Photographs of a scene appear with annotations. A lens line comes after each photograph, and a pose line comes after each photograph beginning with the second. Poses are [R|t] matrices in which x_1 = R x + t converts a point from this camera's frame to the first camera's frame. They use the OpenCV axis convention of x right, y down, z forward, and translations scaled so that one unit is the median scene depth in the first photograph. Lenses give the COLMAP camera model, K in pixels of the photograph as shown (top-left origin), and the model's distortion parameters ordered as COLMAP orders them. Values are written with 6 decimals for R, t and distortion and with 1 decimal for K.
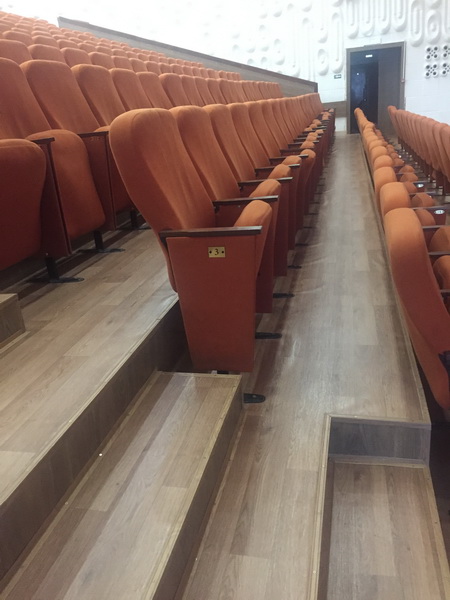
lens RADIAL K [[514.5, 0, 225.0], [0, 514.5, 300.0], [0, 0, 1]] dist [0.056165, -0.099879]
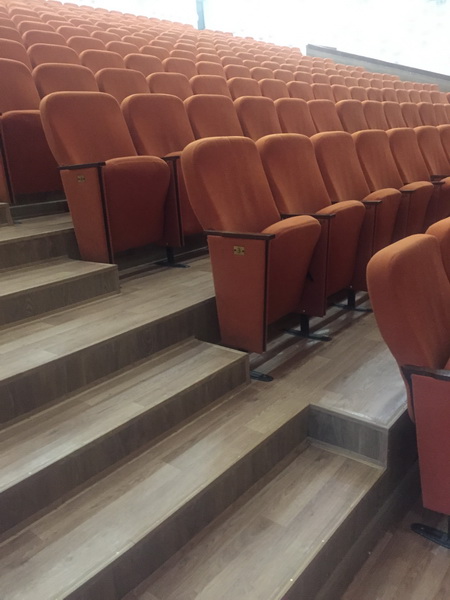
lens RADIAL K [[514.5, 0, 225.0], [0, 514.5, 300.0], [0, 0, 1]] dist [0.056165, -0.099879]
pose [[0.892052, 0.160344, -0.422532, 0.464510], [-0.174092, 0.984710, 0.006137, 0.022060], [0.417056, 0.068085, 0.906327, -0.138968]]
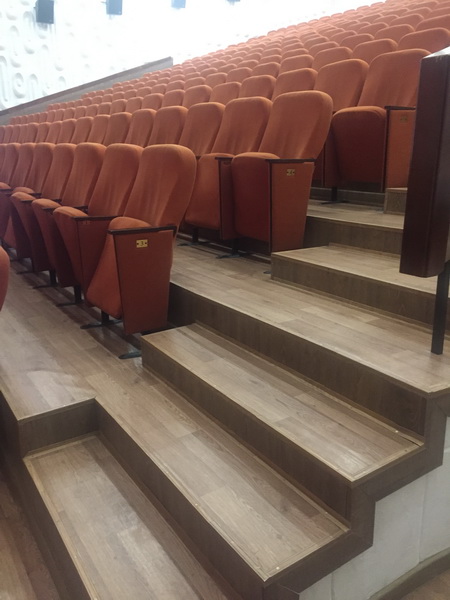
lens RADIAL K [[514.5, 0, 225.0], [0, 514.5, 300.0], [0, 0, 1]] dist [0.056165, -0.099879]
pose [[-0.682150, 0.266000, -0.681113, 0.530487], [-0.223154, 0.811315, 0.540343, -0.351977], [0.696328, 0.520588, -0.494080, 0.952253]]
